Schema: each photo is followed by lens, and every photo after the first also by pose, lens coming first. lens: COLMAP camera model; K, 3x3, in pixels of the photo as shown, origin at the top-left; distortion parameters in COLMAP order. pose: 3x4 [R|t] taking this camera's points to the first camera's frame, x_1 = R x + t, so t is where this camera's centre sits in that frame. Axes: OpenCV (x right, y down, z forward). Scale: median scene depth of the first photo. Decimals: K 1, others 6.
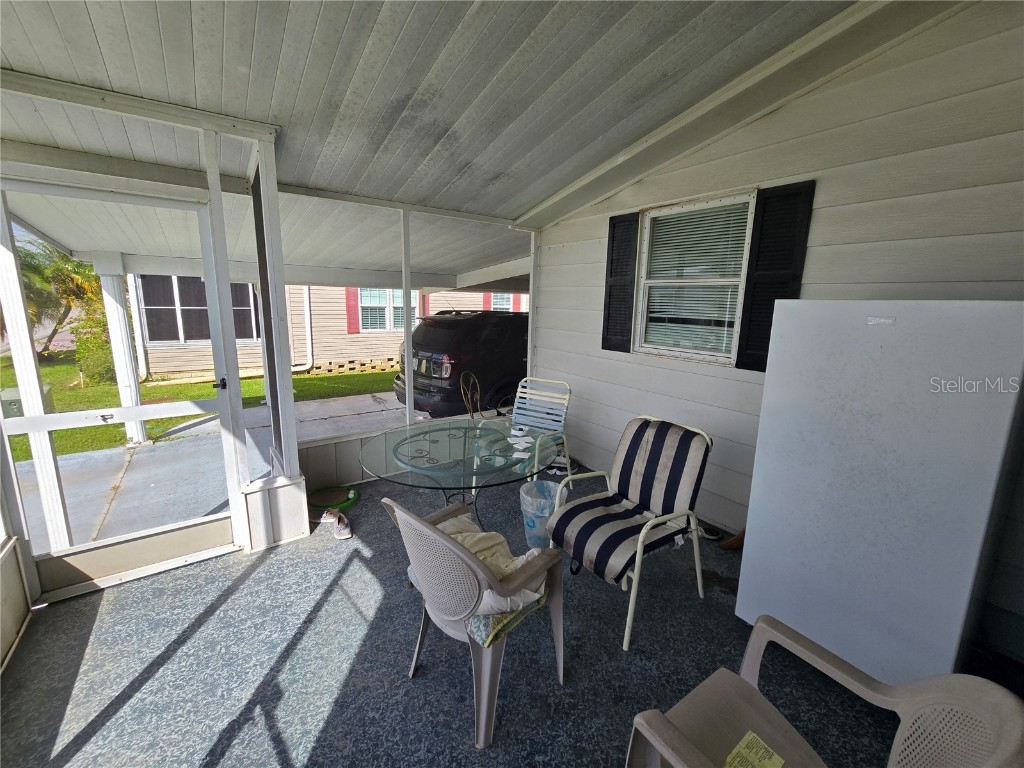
lens RADIAL K [[423.5, 0, 513.0], [0, 423.5, 381.0], [0, 0, 1]] dist [0.001806, 0.000028]
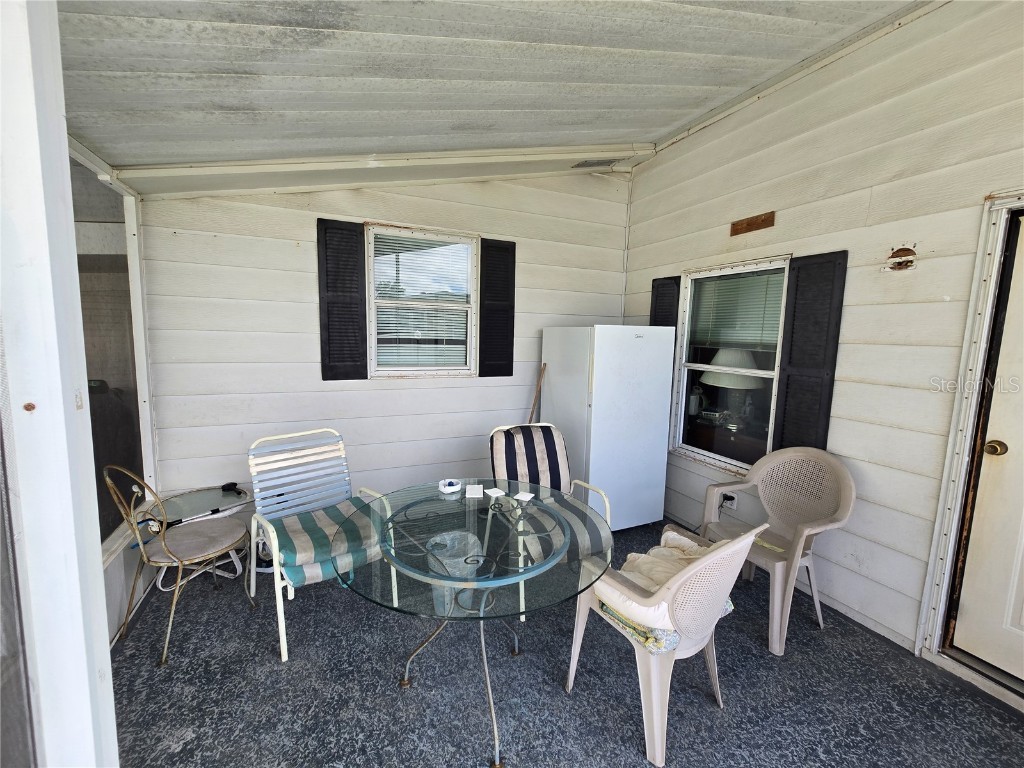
lens RADIAL K [[423.5, 0, 508.7], [0, 423.5, 381.3], [0, 0, 1]] dist [0.001806, 0.000028]
pose [[0.199220, -0.133462, 0.970824, -0.565521], [0.164337, 0.981203, 0.101166, -0.109472], [-0.966077, 0.139388, 0.217408, 0.551516]]
